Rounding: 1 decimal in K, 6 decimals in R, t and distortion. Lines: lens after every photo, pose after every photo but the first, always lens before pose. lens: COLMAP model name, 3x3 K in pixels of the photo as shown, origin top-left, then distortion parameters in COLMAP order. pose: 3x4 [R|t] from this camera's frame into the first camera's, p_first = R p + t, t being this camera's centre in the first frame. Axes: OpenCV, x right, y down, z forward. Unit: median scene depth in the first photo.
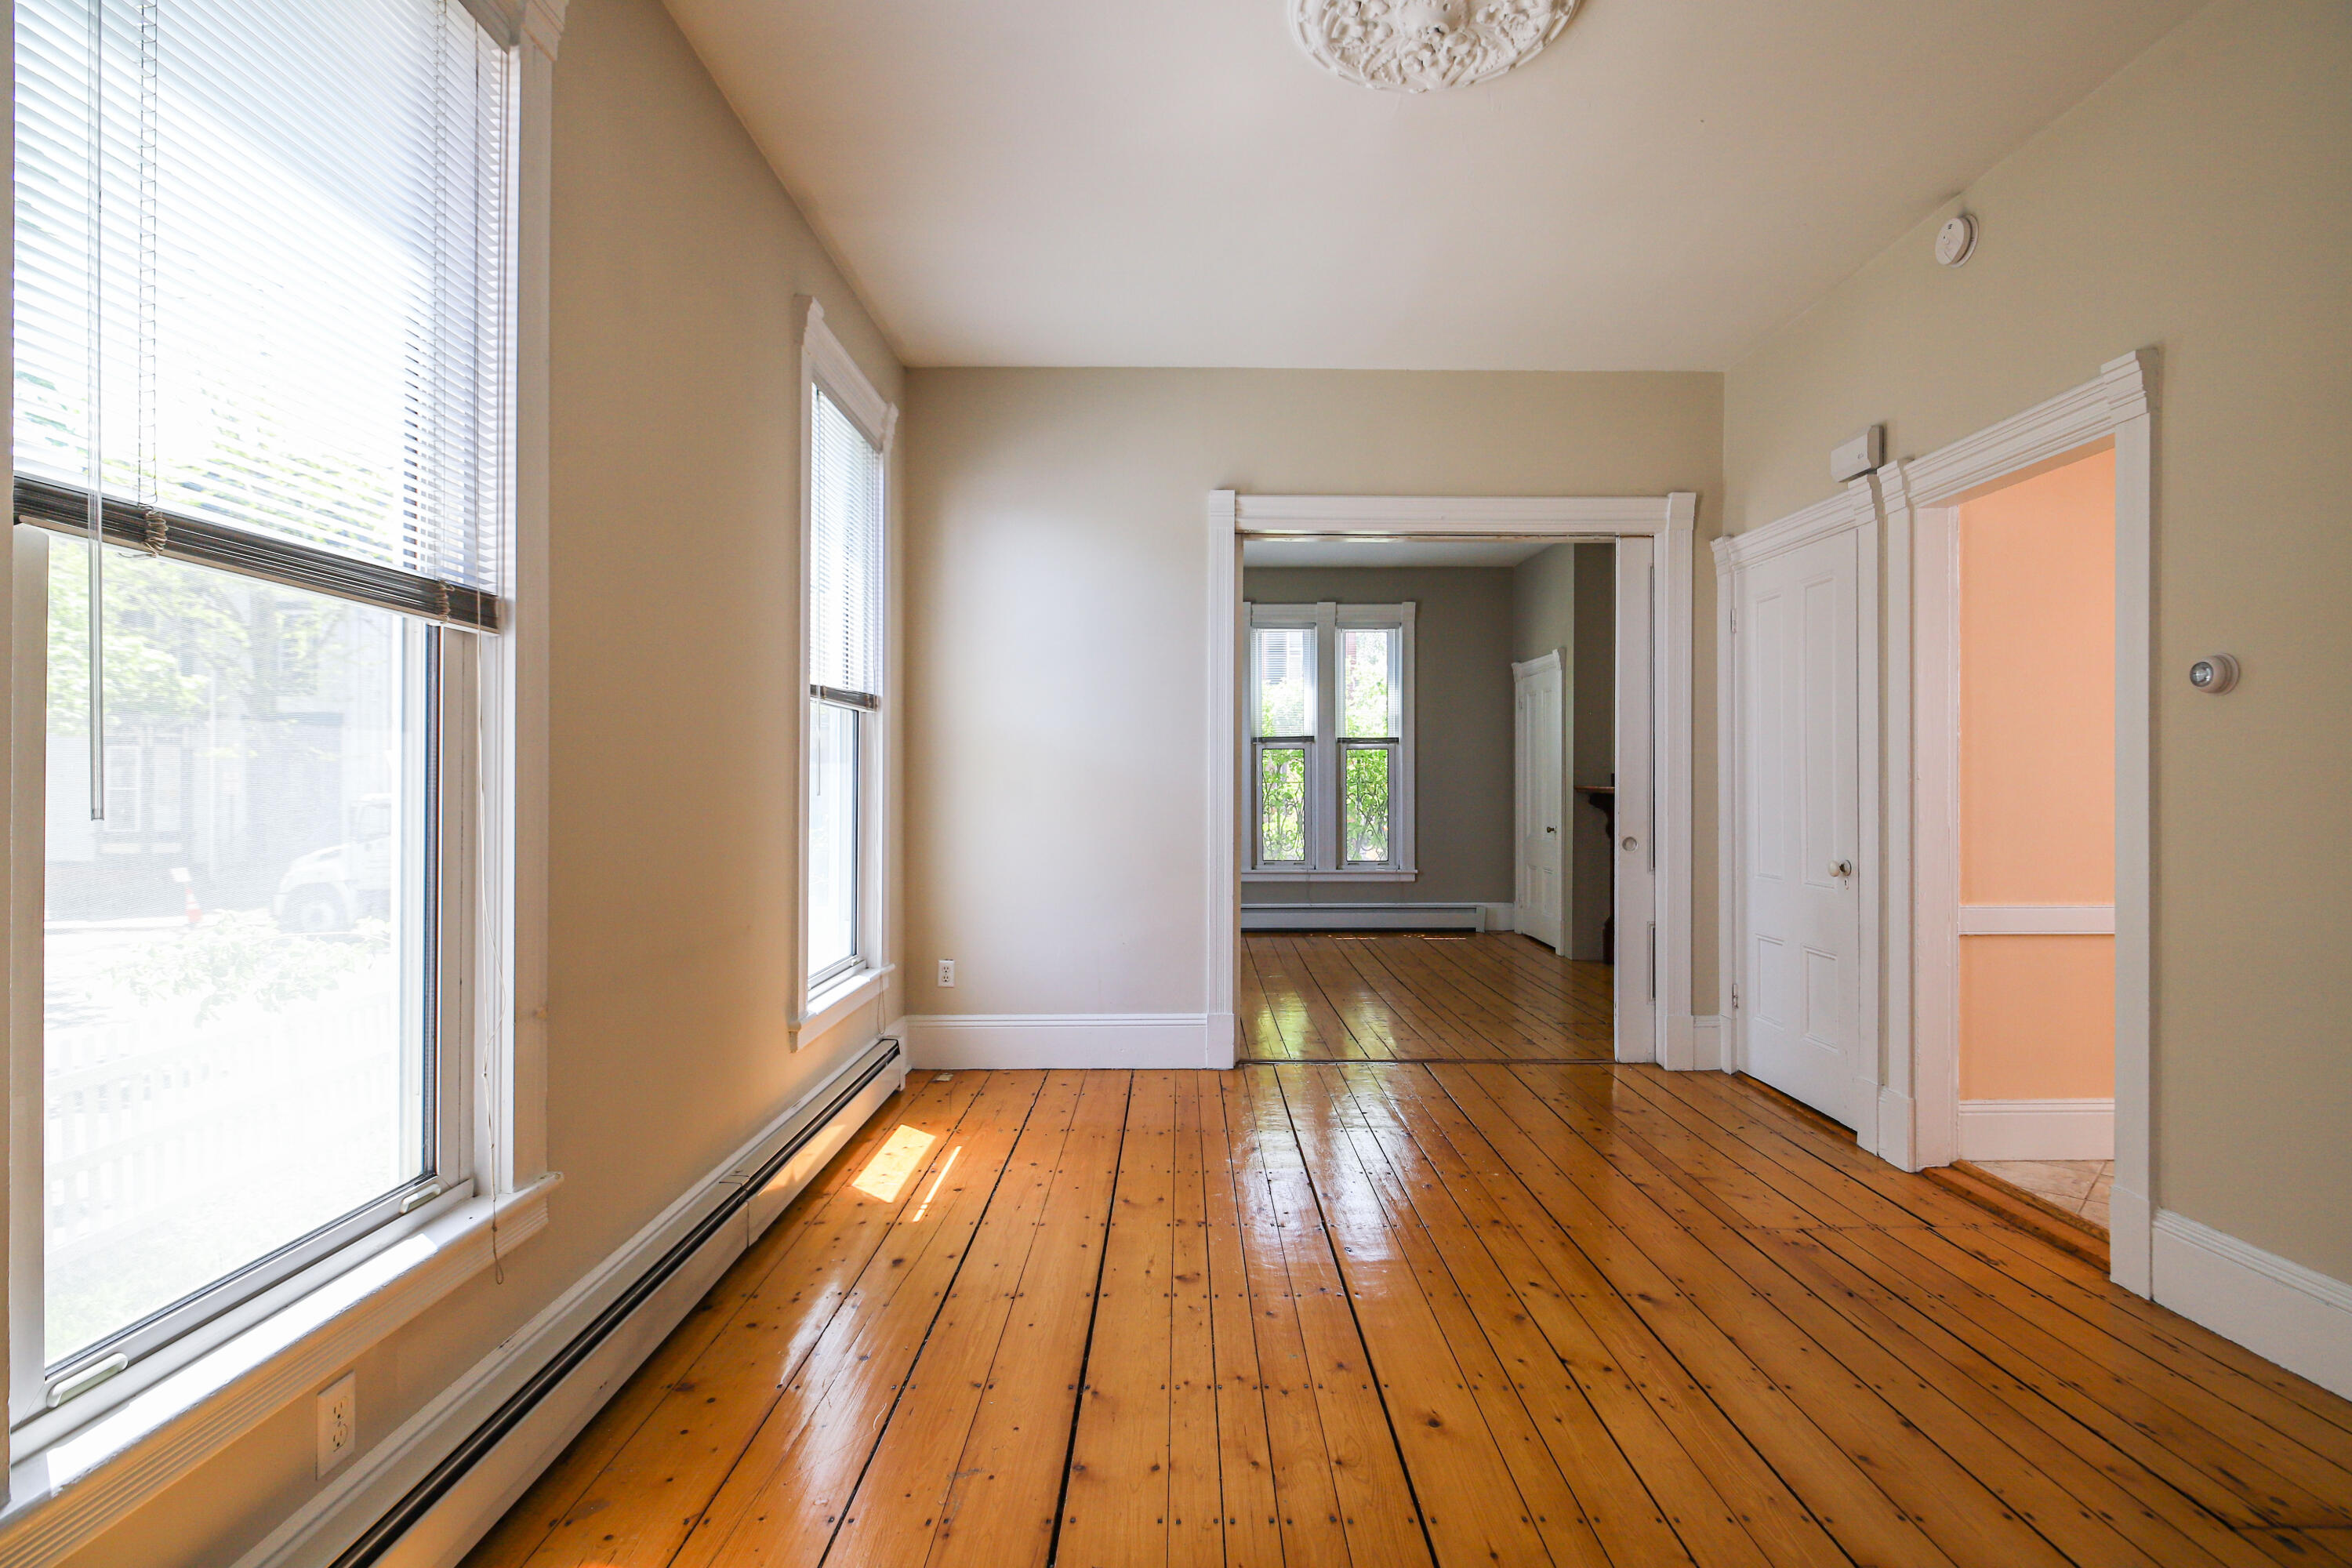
lens RADIAL K [[1177.6, 0, 1227.7], [0, 1177.6, 778.0], [0, 0, 1]] dist [0.007618, -0.004821]
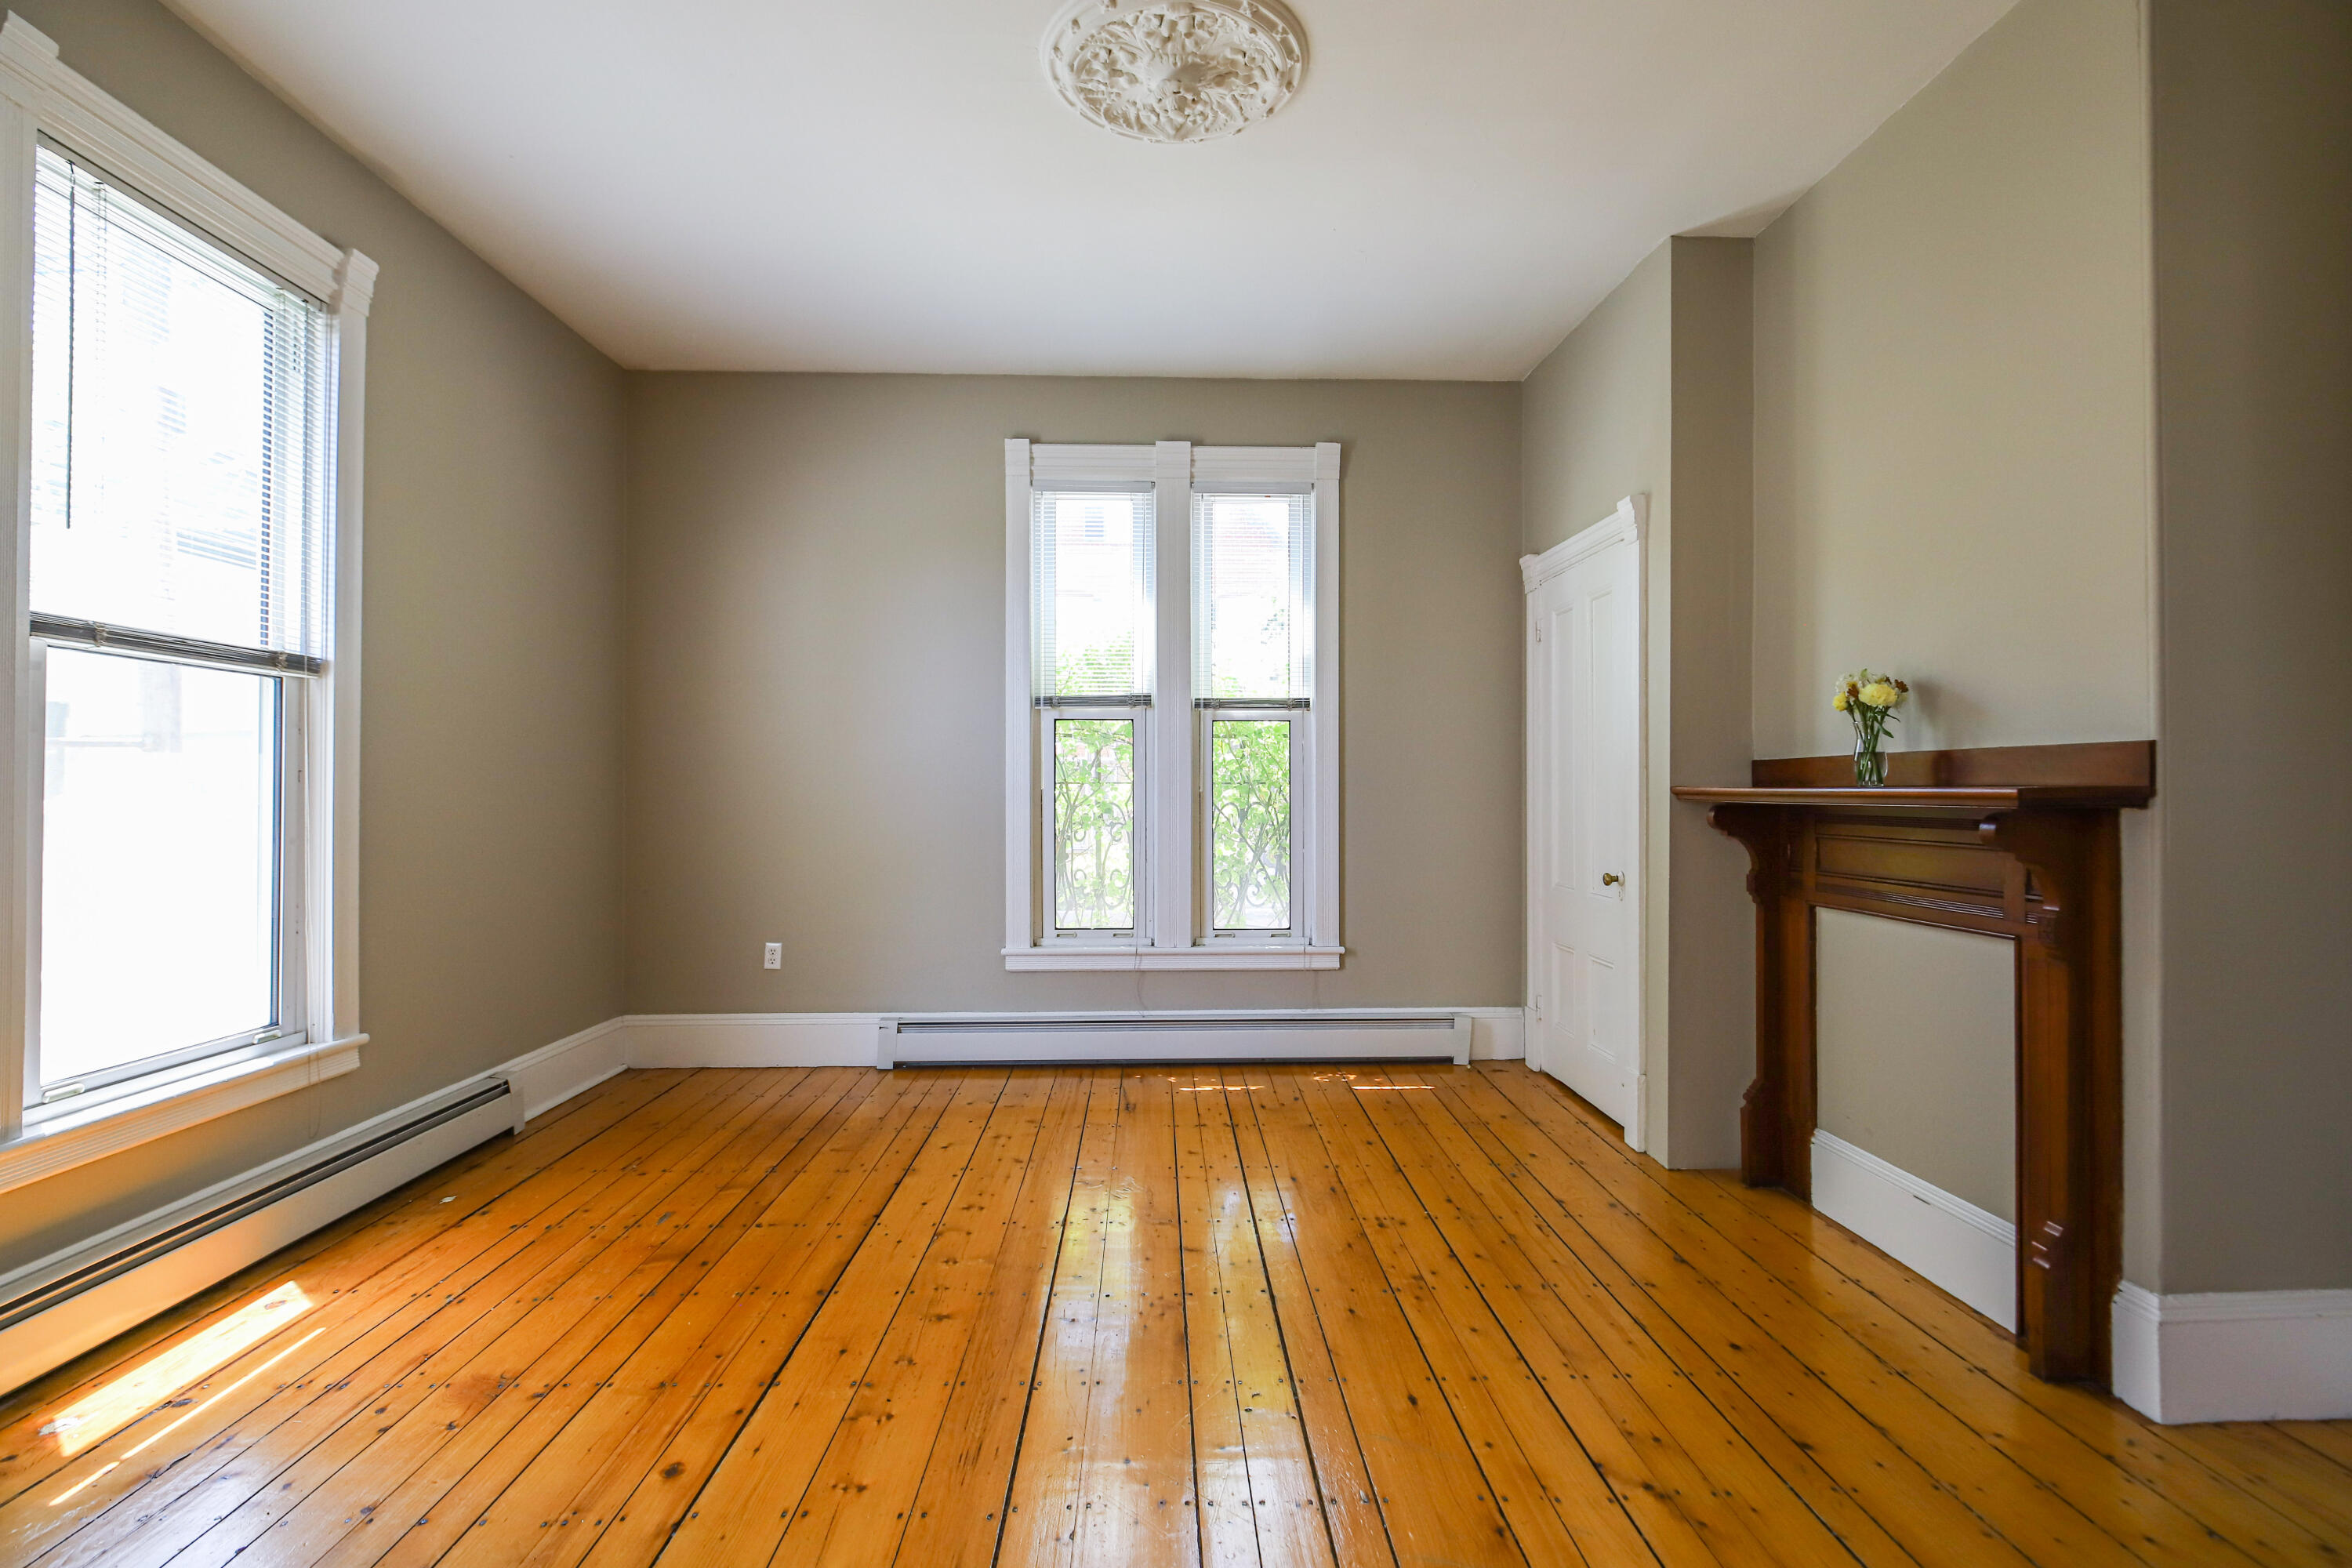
lens RADIAL K [[1177.6, 0, 1211.6], [0, 1177.6, 789.8], [0, 0, 1]] dist [0.007618, -0.004821]
pose [[0.999935, -0.001075, 0.011332, 0.094537], [0.001008, 0.999982, 0.005922, 0.003939], [-0.011338, -0.005910, 0.999918, 0.464896]]
